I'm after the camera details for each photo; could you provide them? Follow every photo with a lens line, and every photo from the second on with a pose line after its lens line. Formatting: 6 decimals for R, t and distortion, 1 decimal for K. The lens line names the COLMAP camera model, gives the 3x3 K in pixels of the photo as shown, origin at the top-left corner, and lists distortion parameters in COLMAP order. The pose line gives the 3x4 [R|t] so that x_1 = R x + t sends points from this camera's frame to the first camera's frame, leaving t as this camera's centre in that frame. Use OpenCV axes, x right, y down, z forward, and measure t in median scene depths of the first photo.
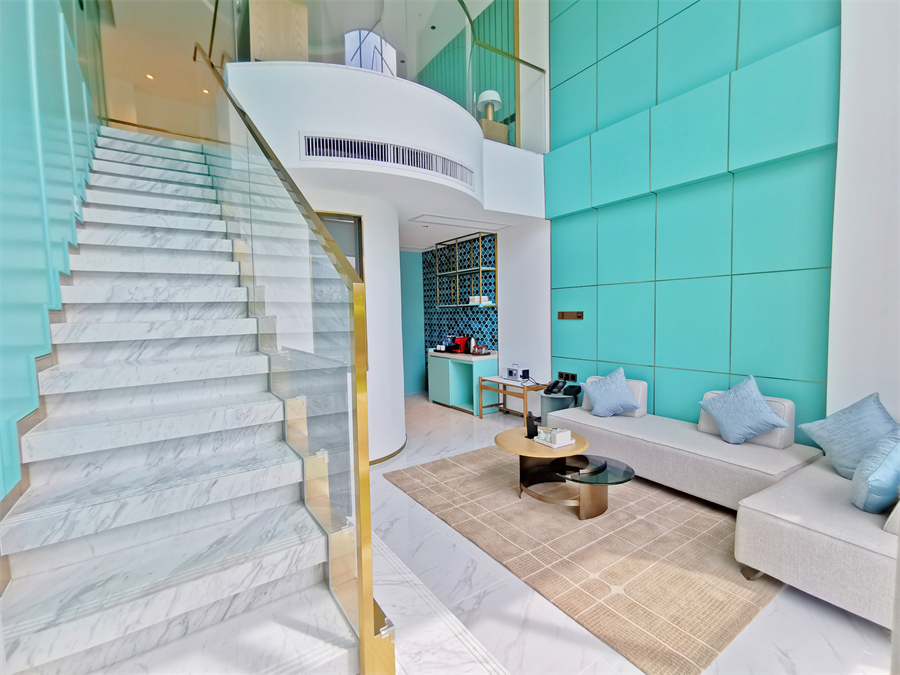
lens RADIAL K [[411.7, 0, 448.8], [0, 411.7, 336.7], [0, 0, 1]] dist [-0.008980, 0.006023]
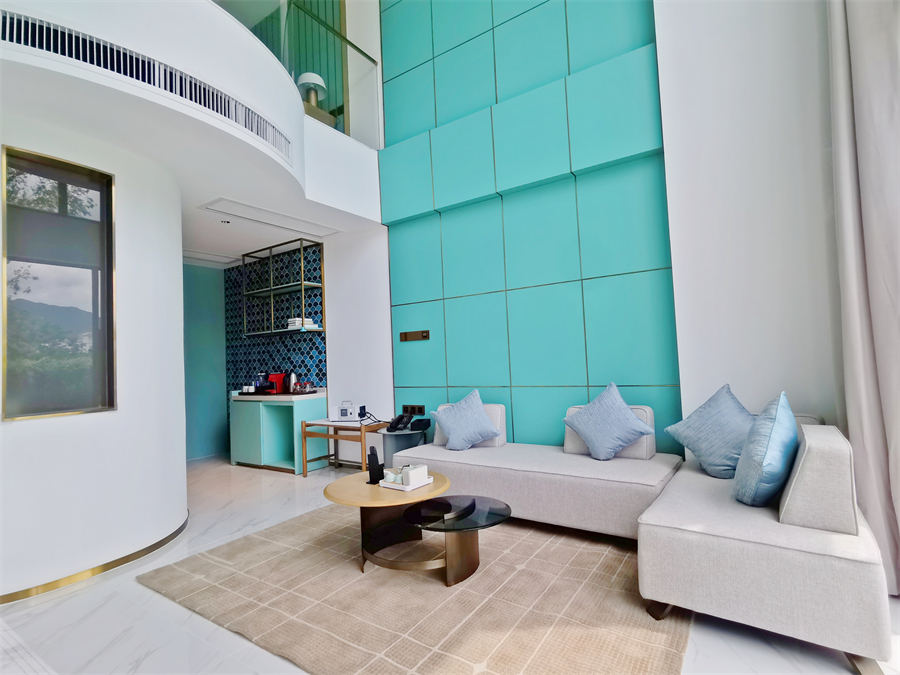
lens RADIAL K [[451.9, 0, 448.8], [0, 451.9, 336.7], [0, 0, 1]] dist [-0.008416, 0.002588]
pose [[0.927146, -0.000734, 0.374699, 0.020935], [0.046963, 0.992340, -0.114260, 0.081443], [-0.371745, 0.123533, 0.920079, 0.175516]]
